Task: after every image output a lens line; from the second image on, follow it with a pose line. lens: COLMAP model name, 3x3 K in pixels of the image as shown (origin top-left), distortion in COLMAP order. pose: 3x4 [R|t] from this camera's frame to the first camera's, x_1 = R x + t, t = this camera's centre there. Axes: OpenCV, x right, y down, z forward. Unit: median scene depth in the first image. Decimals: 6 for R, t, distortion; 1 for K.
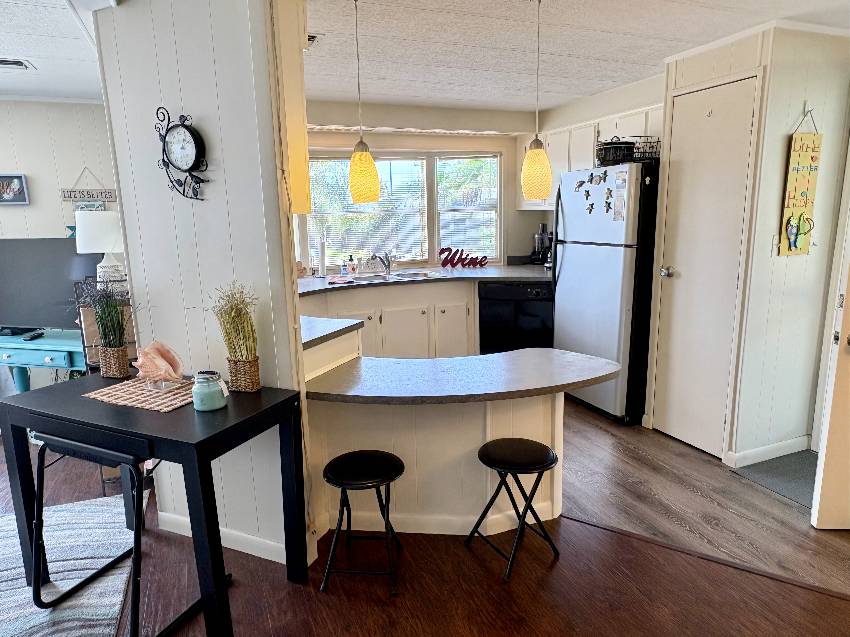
lens RADIAL K [[540.5, 0, 425.0], [0, 540.5, 318.5], [0, 0, 1]] dist [-0.000038, -0.000434]
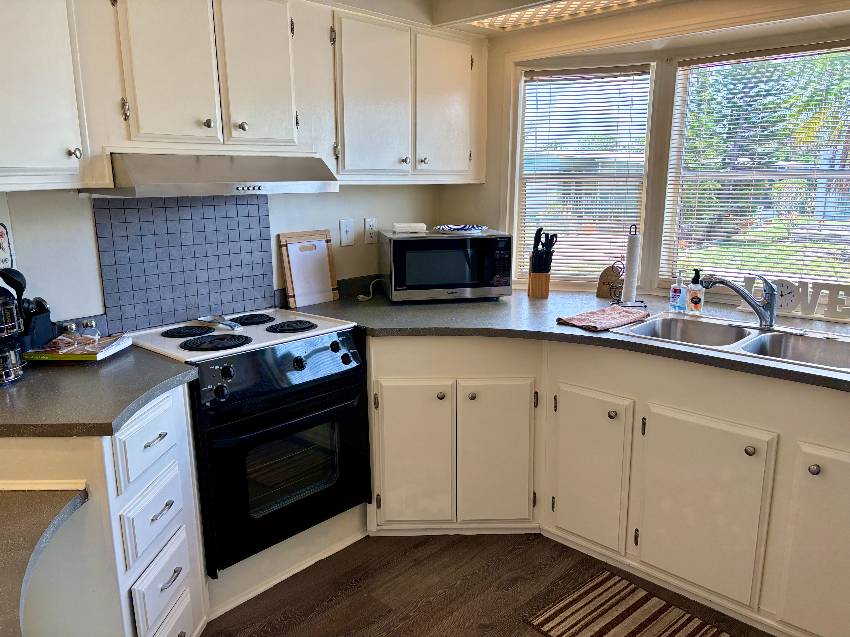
lens RADIAL K [[640.9, 0, 427.5], [0, 640.9, 323.7], [0, 0, 1]] dist [0.037337, -0.003806]
pose [[0.412169, 0.222860, -0.883431, 0.251141], [-0.172154, 0.971207, 0.164684, -0.115972], [0.894695, 0.084209, 0.438668, 0.516775]]
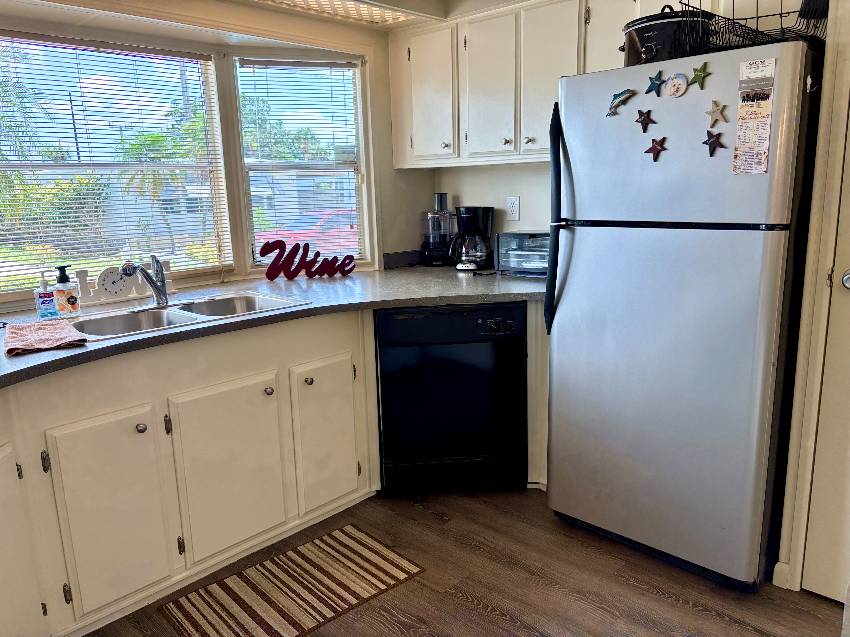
lens RADIAL K [[640.9, 0, 427.5], [0, 640.9, 323.7], [0, 0, 1]] dist [0.037337, -0.003806]
pose [[0.911770, -0.086498, 0.401489, -0.079192], [0.082826, 0.996211, 0.026531, -0.060184], [-0.402262, 0.009064, 0.915480, 0.404243]]
